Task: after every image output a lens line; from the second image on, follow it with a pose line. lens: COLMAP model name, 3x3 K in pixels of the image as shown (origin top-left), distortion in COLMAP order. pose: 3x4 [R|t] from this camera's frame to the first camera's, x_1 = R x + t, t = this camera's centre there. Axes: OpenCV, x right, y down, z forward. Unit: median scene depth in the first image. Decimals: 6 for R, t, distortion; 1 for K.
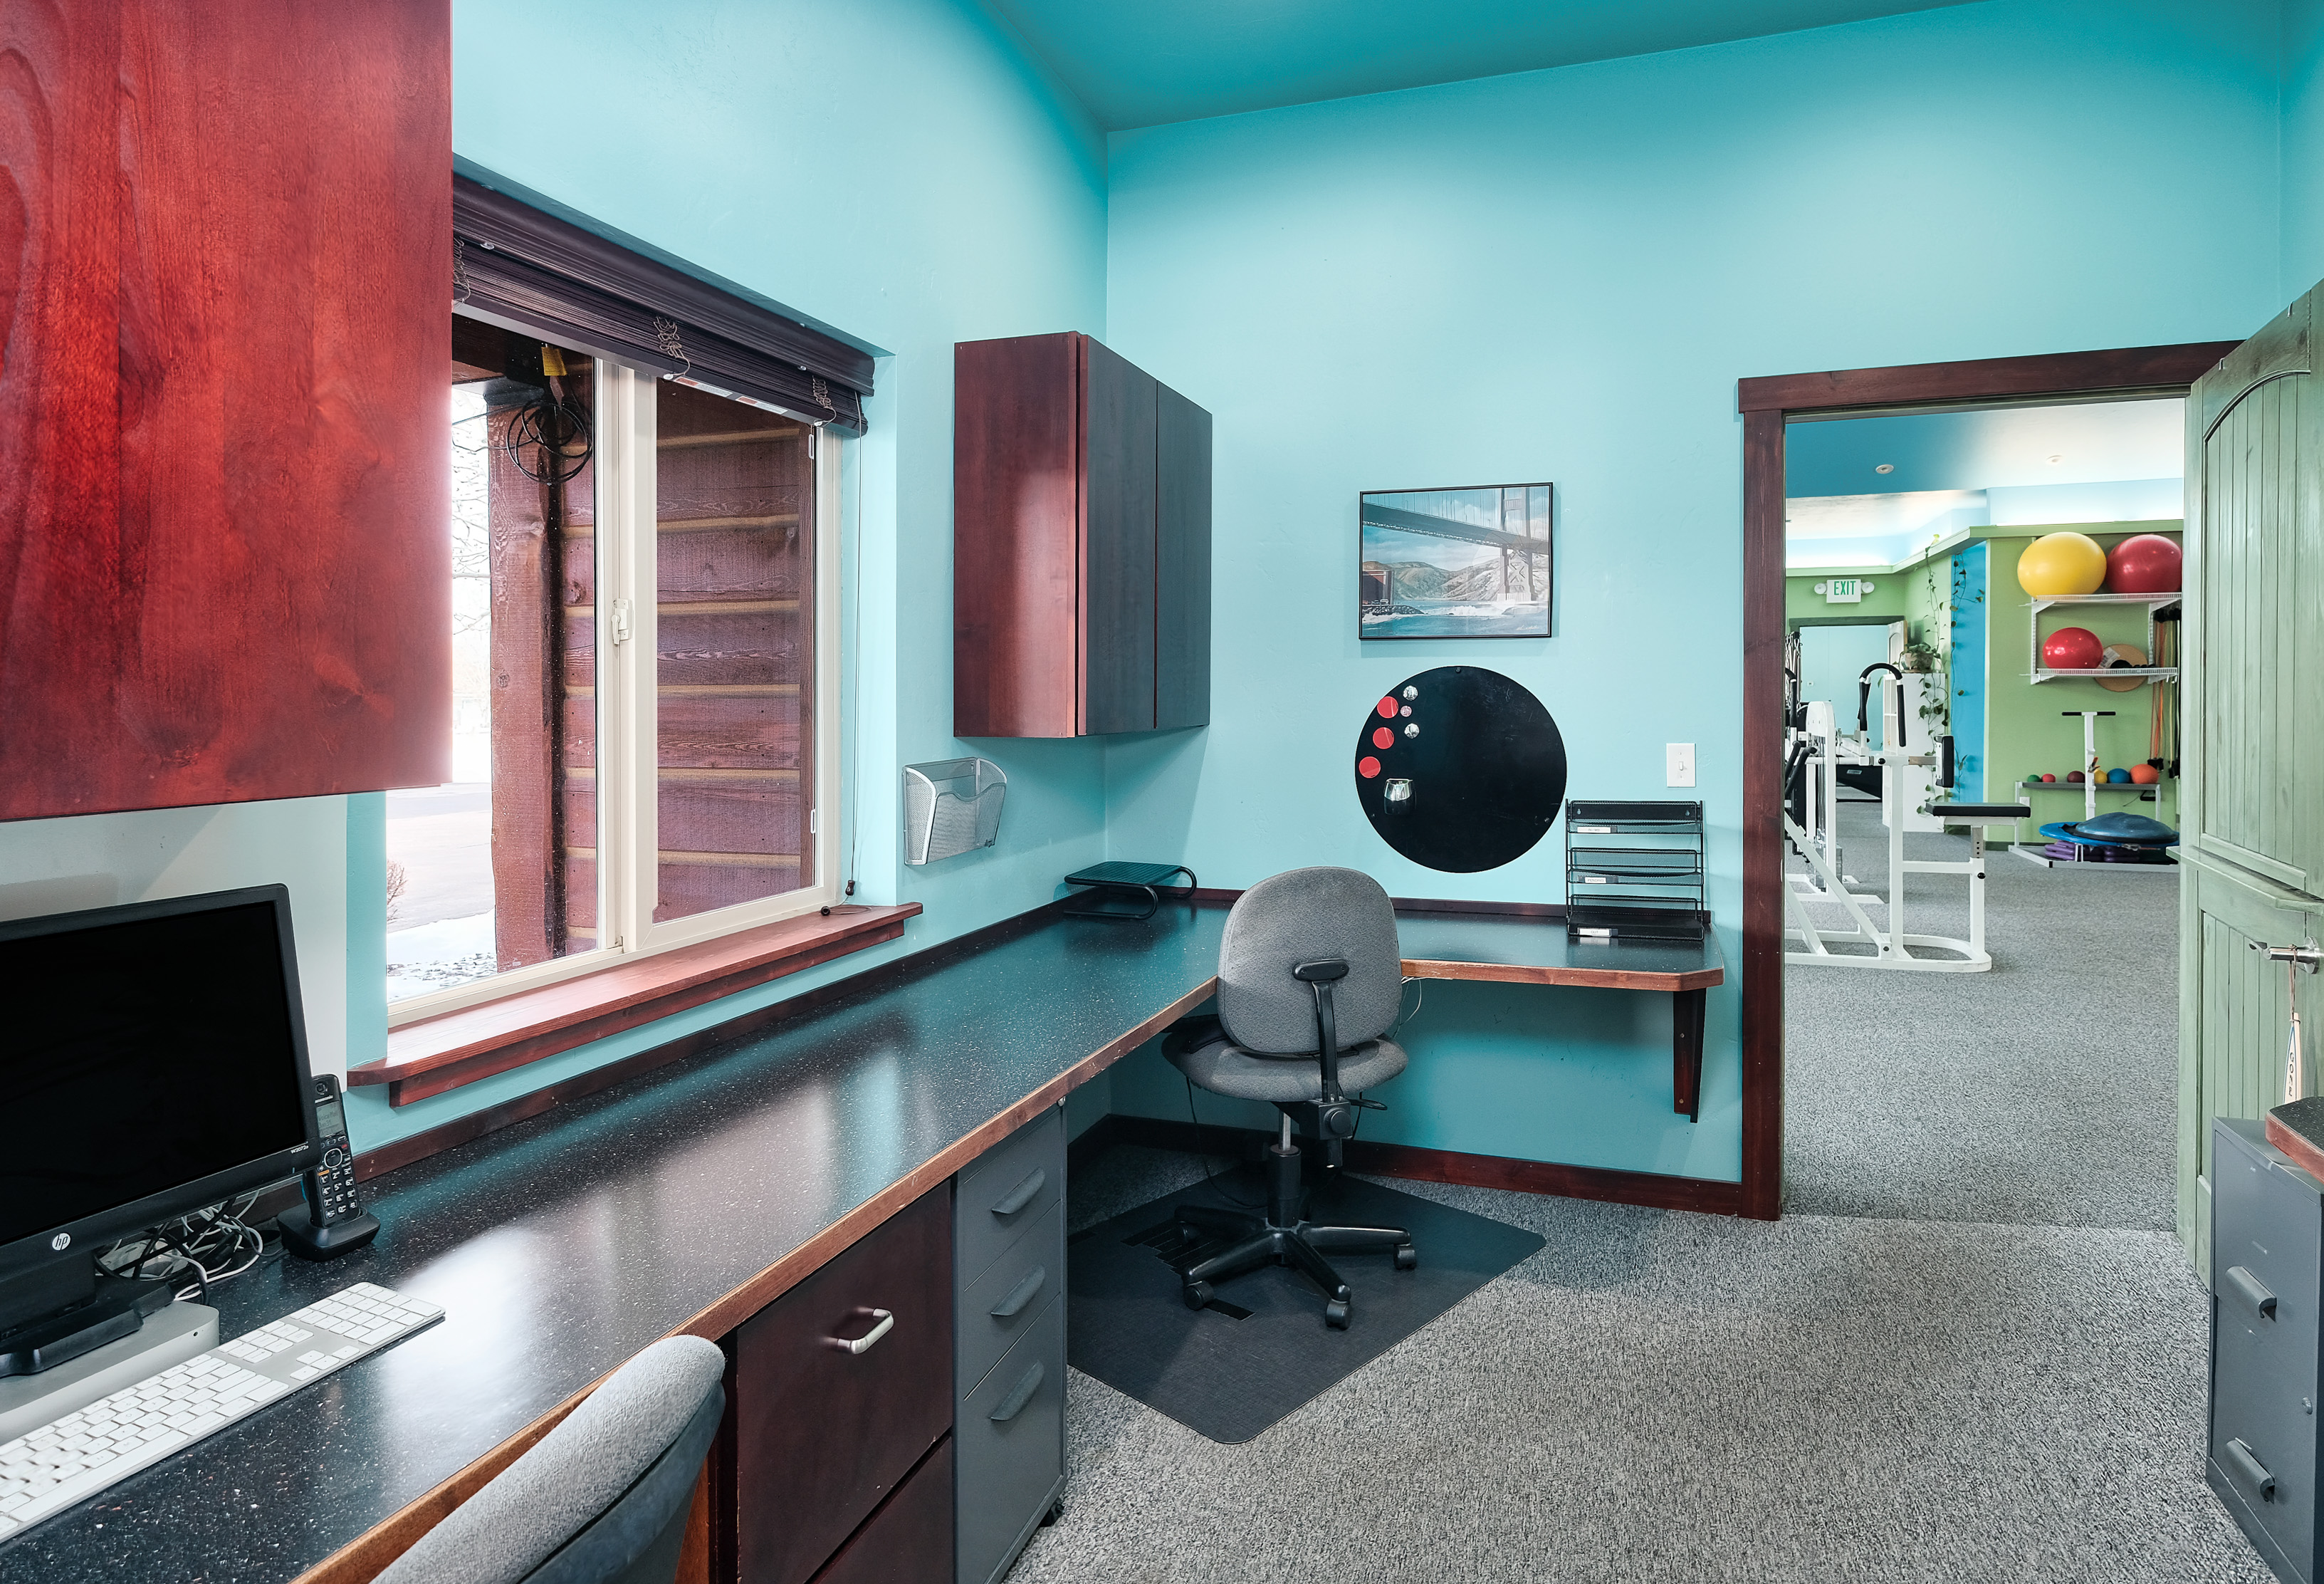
lens RADIAL K [[1312.7, 0, 1237.0], [0, 1312.7, 706.6], [0, 0, 1]] dist [-0.000861, -0.000186]
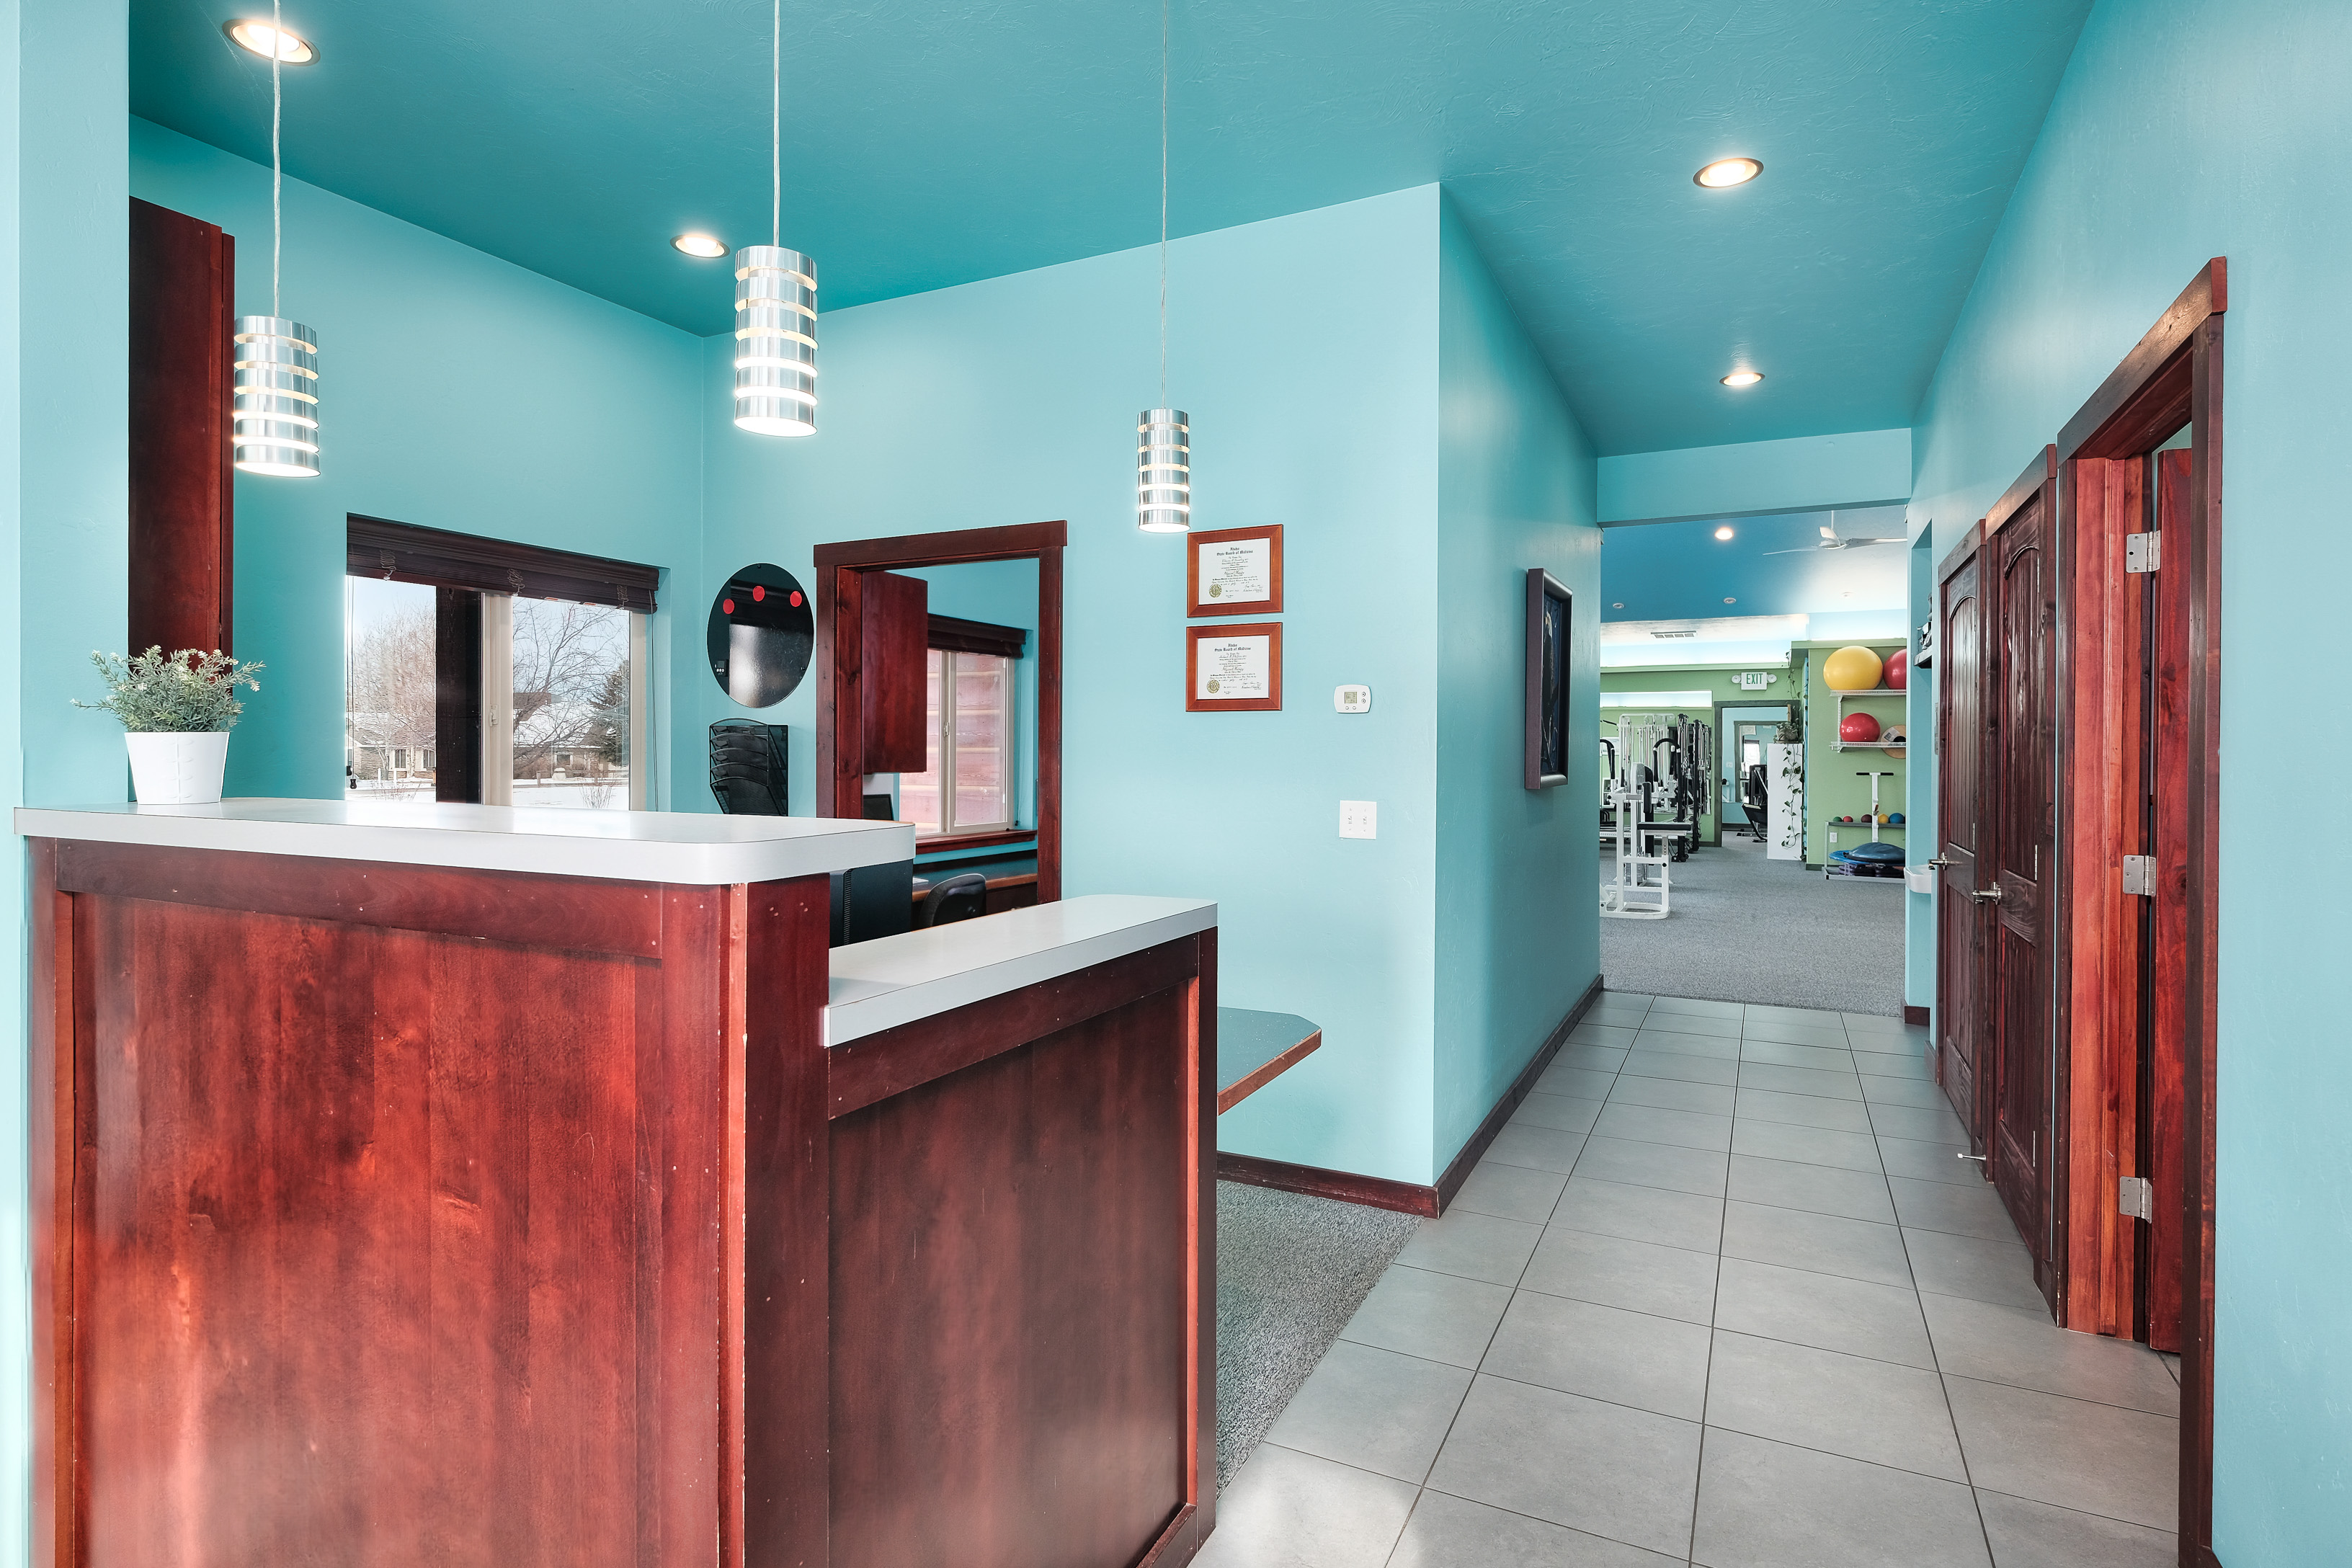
lens RADIAL K [[1190.0, 0, 1172.6], [0, 1190.0, 772.0], [0, 0, 1]] dist [-0.001834, -0.000282]
pose [[0.985130, 0.011021, -0.171459, 0.127154], [-0.010314, 0.999934, 0.005013, 0.005208], [0.171503, -0.003170, 0.985179, -0.392646]]
